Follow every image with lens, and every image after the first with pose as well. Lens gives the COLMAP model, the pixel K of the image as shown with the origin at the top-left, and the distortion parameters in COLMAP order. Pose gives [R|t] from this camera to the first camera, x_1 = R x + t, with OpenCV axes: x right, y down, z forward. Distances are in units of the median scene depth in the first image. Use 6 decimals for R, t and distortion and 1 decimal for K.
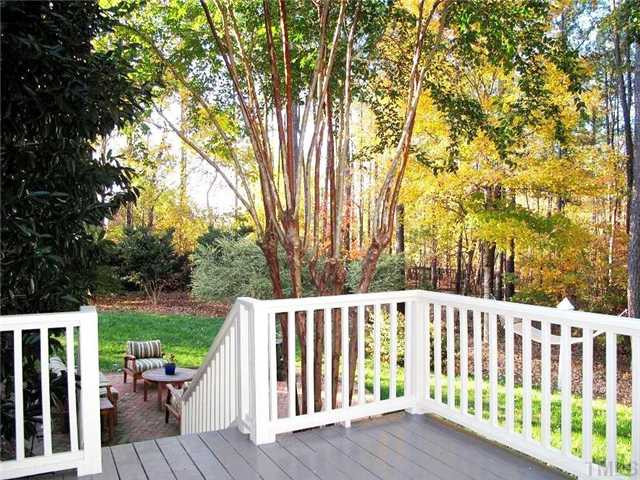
lens RADIAL K [[540.0, 0, 320.0], [0, 540.0, 240.0], [0, 0, 1]] dist [-0.137532, 0.119526]
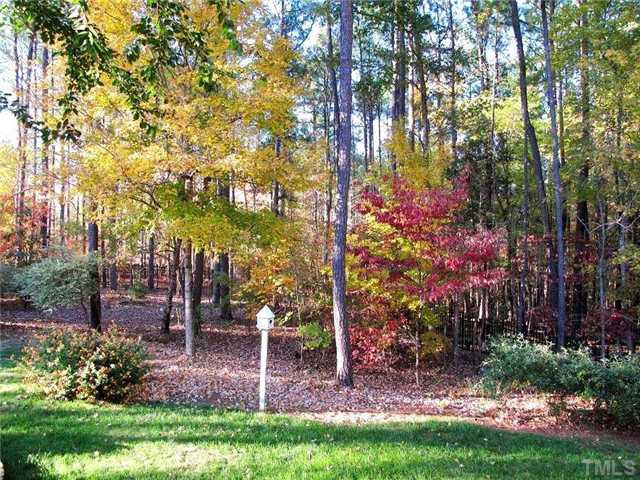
lens RADIAL K [[540.0, 0, 320.0], [0, 540.0, 240.0], [0, 0, 1]] dist [-0.137532, 0.119526]
pose [[0.880109, -0.011404, 0.474635, 0.138220], [0.006673, 0.999910, 0.011651, -0.005099], [-0.474725, -0.007087, 0.880106, 0.185369]]
